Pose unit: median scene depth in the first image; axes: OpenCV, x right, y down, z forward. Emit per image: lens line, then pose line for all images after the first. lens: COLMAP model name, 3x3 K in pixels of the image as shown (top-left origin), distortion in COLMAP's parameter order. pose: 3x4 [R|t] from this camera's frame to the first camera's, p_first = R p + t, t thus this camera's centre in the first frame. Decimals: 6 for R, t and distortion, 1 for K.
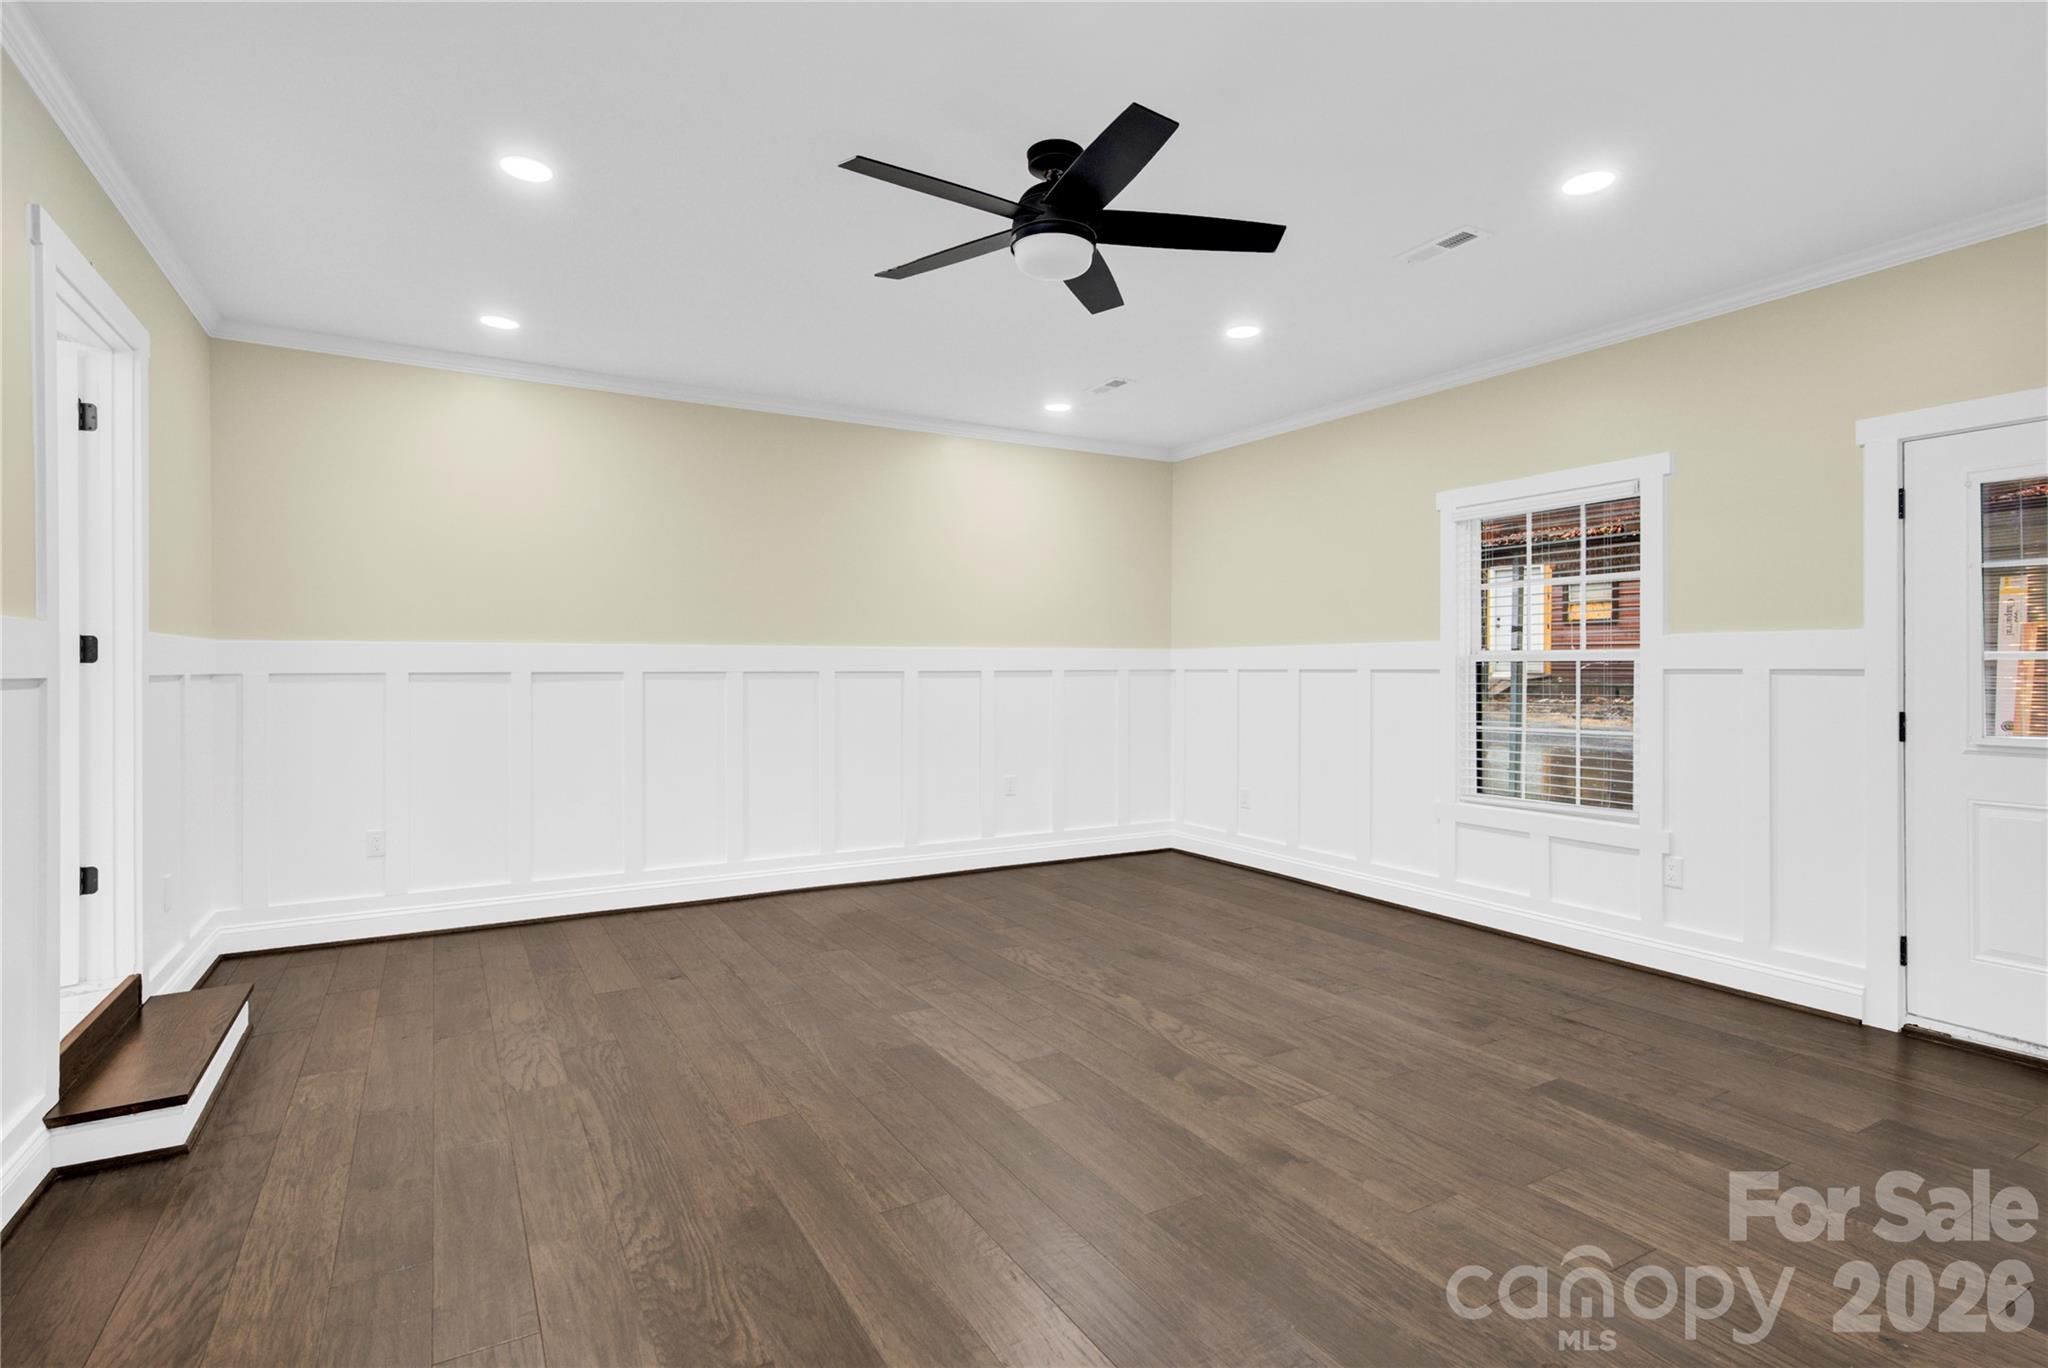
lens RADIAL K [[992.1, 0, 1017.6], [0, 992.1, 673.2], [0, 0, 1]] dist [0.001927, 0.003348]
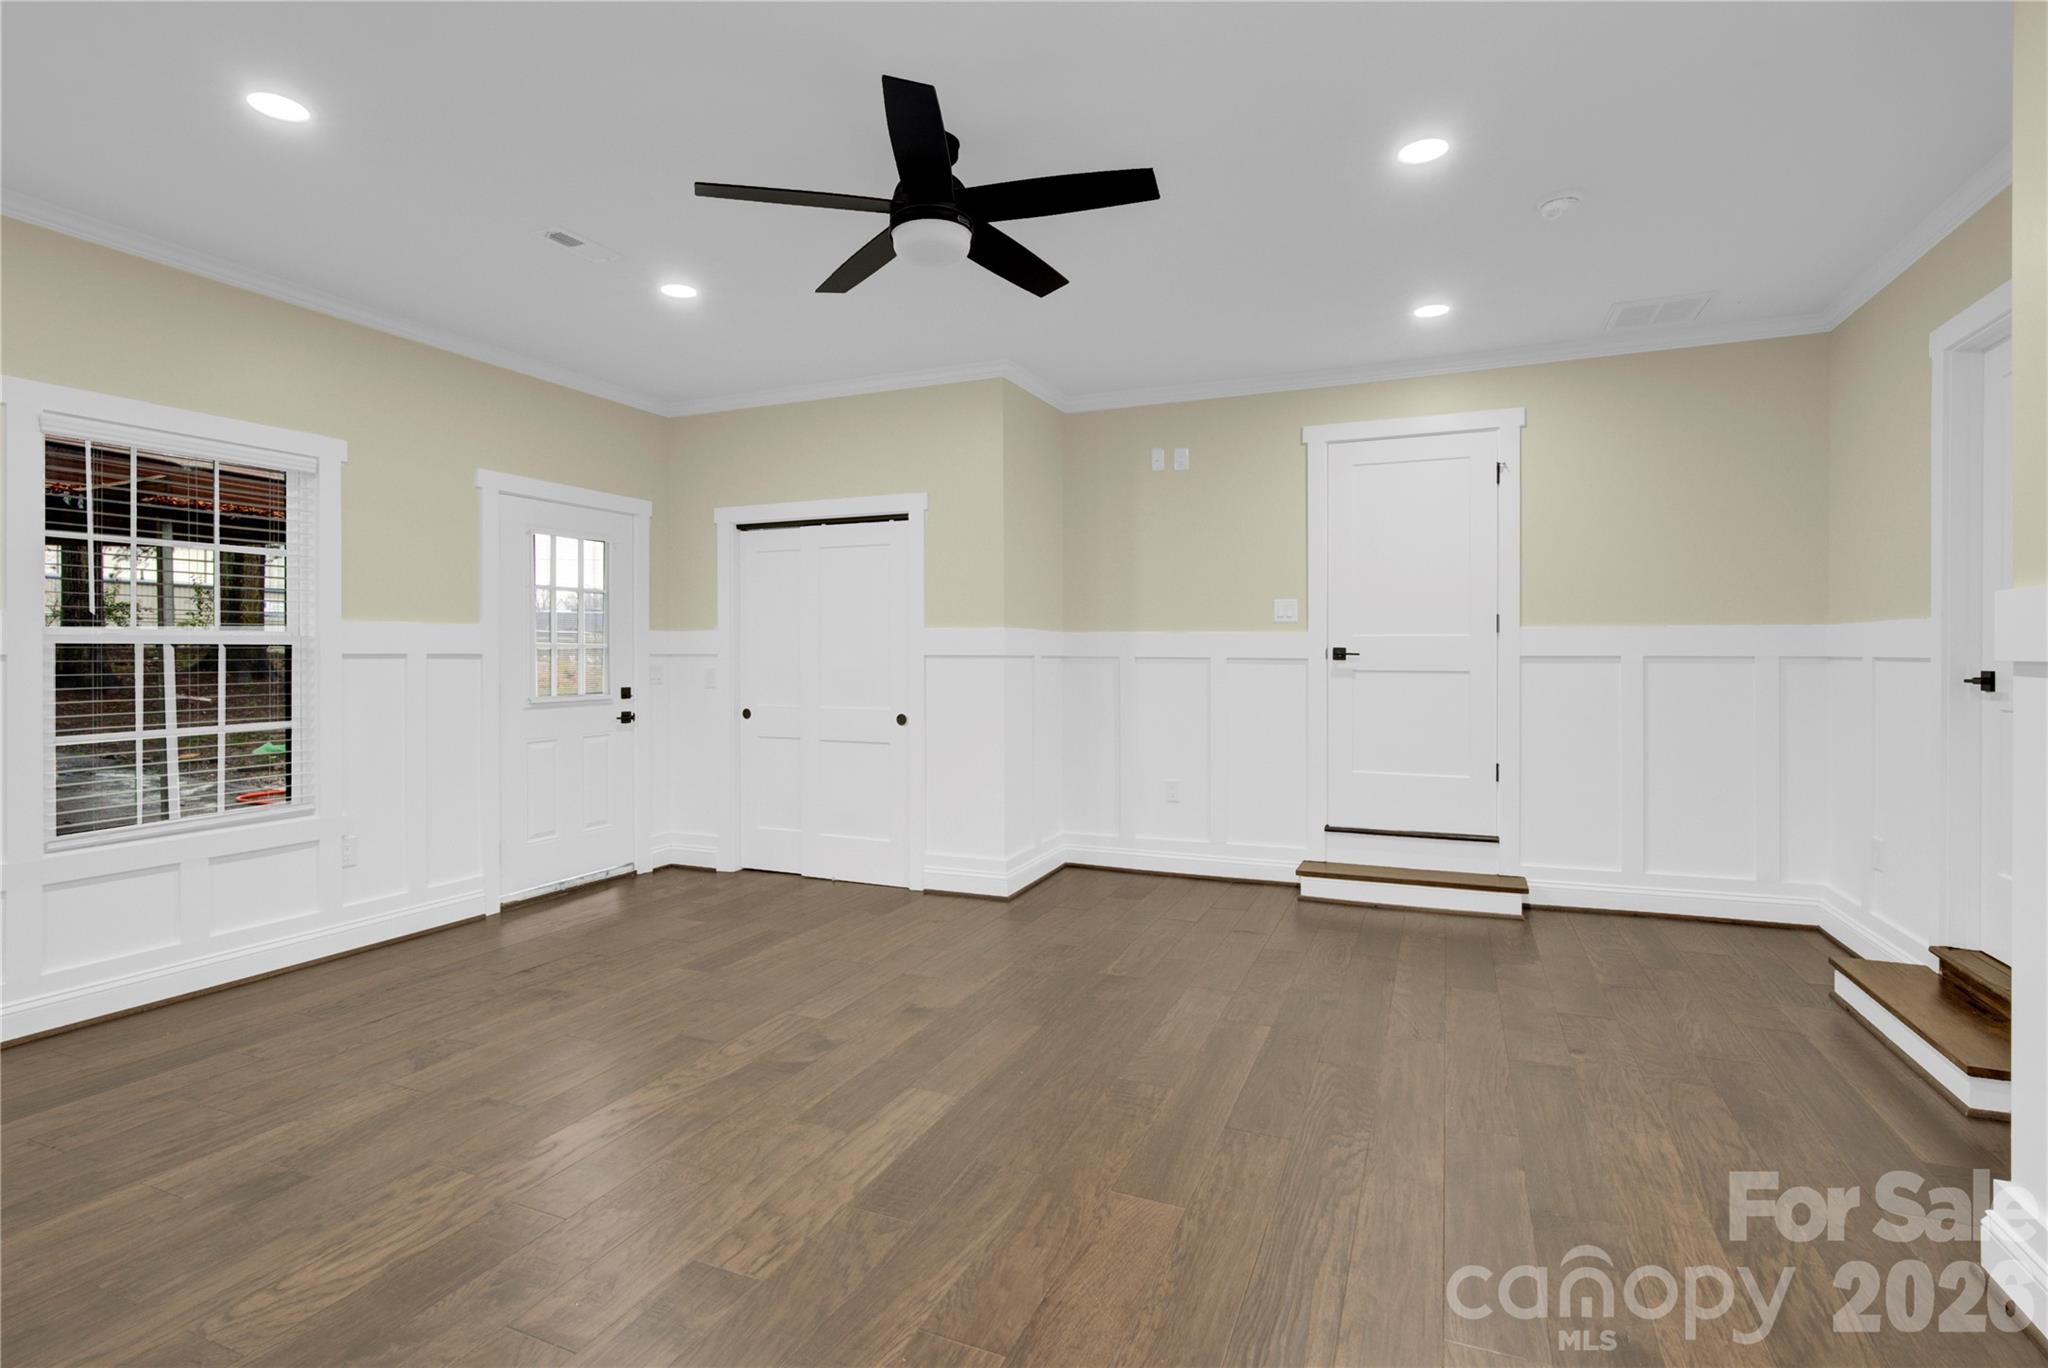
lens RADIAL K [[992.1, 0, 1000.2], [0, 992.1, 662.2], [0, 0, 1]] dist [0.001927, 0.003348]
pose [[-0.578506, -0.006776, 0.815650, -0.717100], [0.003836, 0.999932, 0.011028, -0.005600], [-0.815669, 0.009509, -0.578441, 1.322994]]
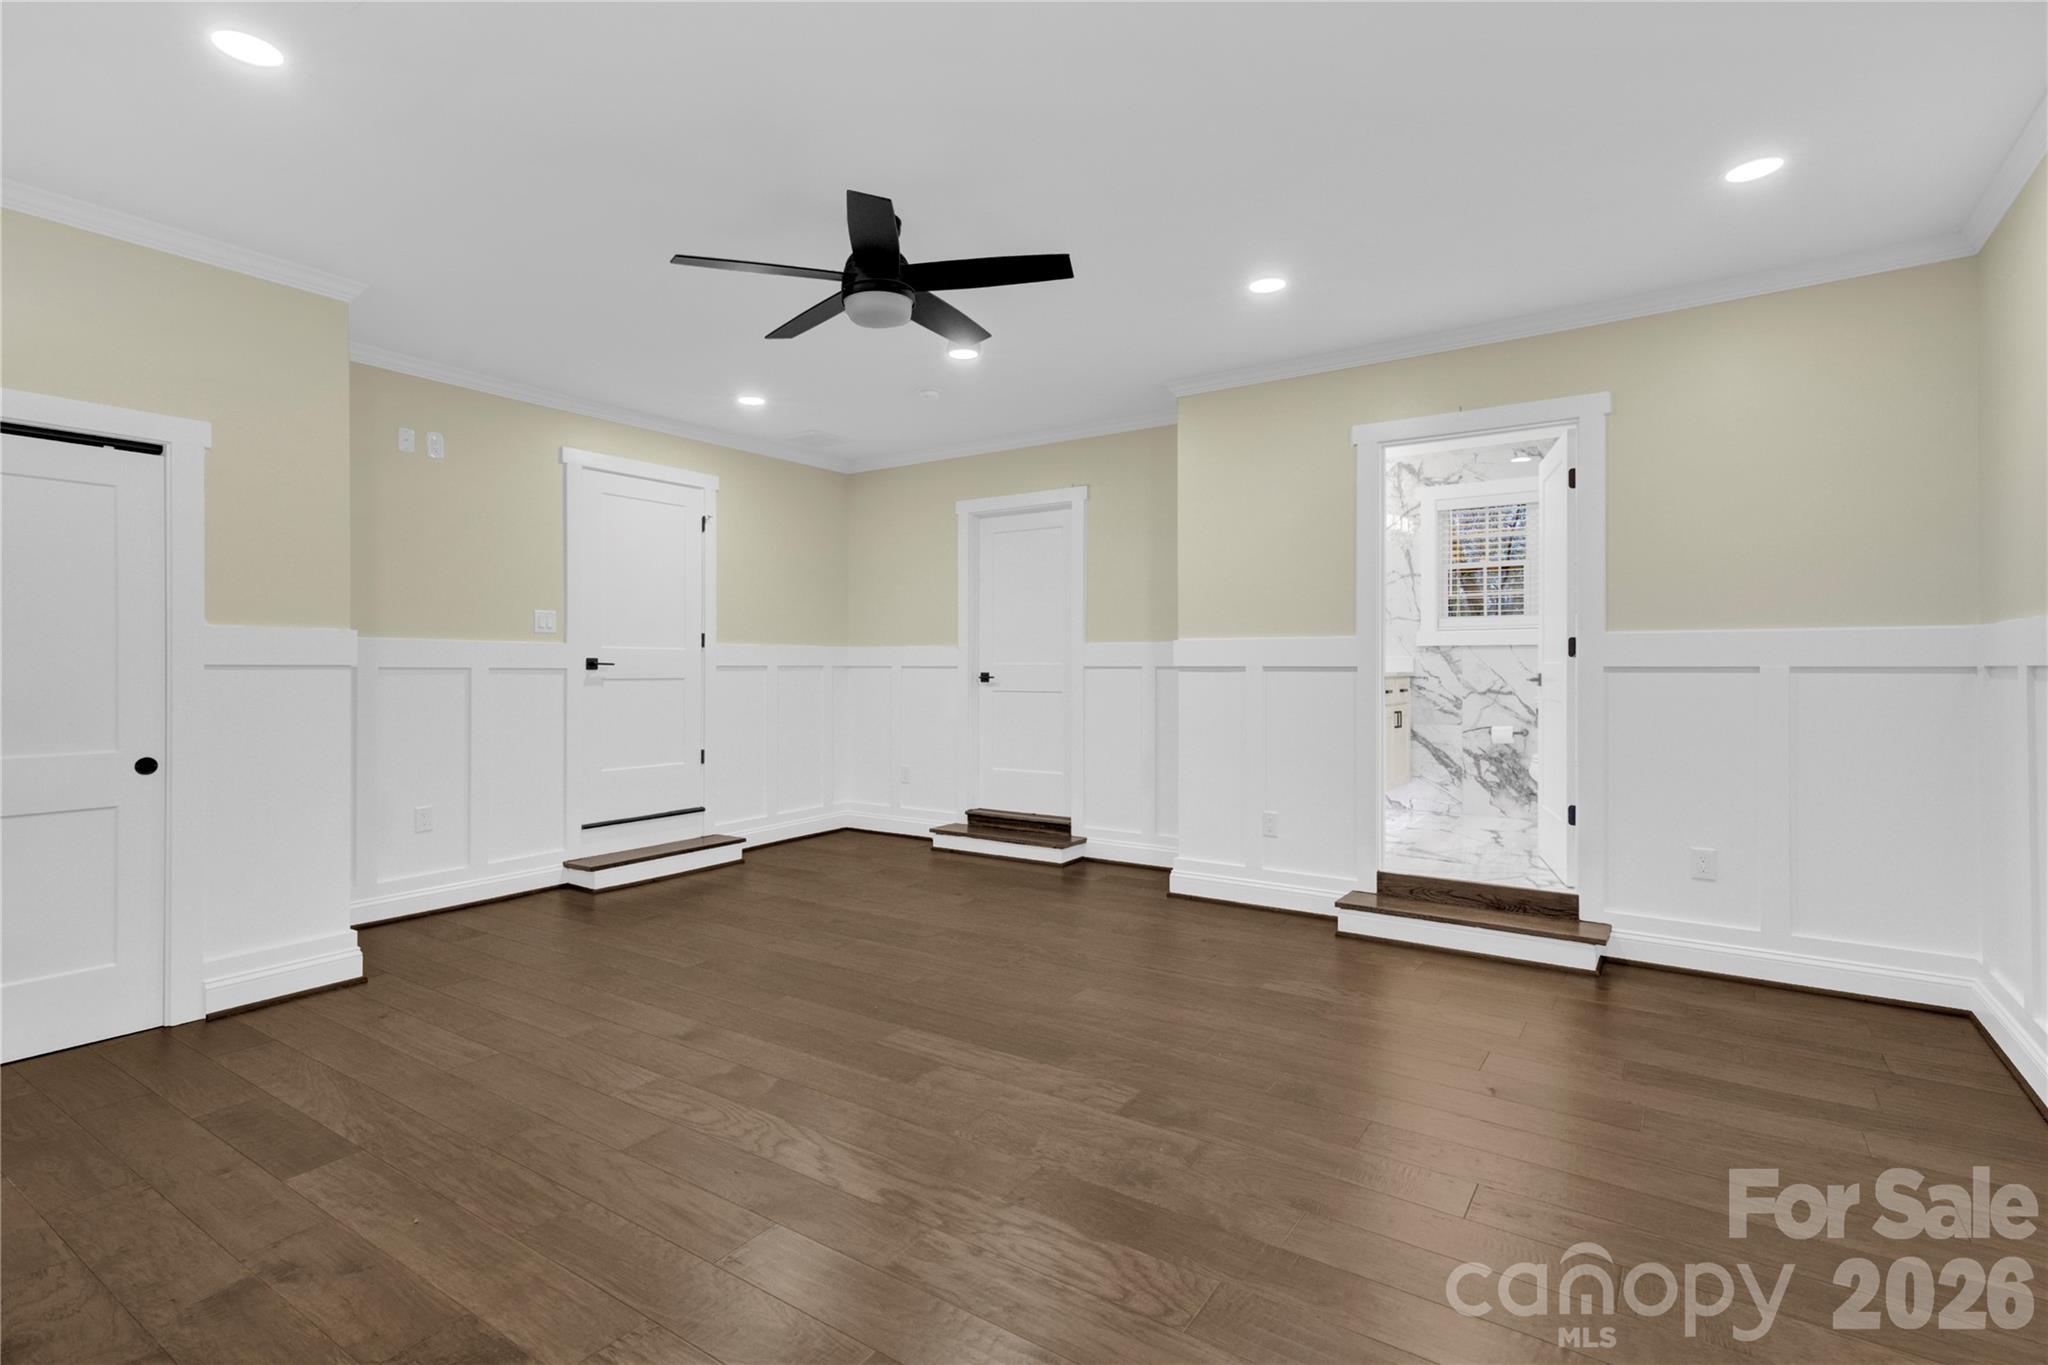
lens RADIAL K [[992.1, 0, 1017.0], [0, 992.1, 677.0], [0, 0, 1]] dist [0.001927, 0.003348]
pose [[-0.907014, 0.006145, -0.421057, 0.328870], [-0.000650, 0.999872, 0.015993, -0.003996], [0.421101, 0.014780, -0.906893, 1.842764]]
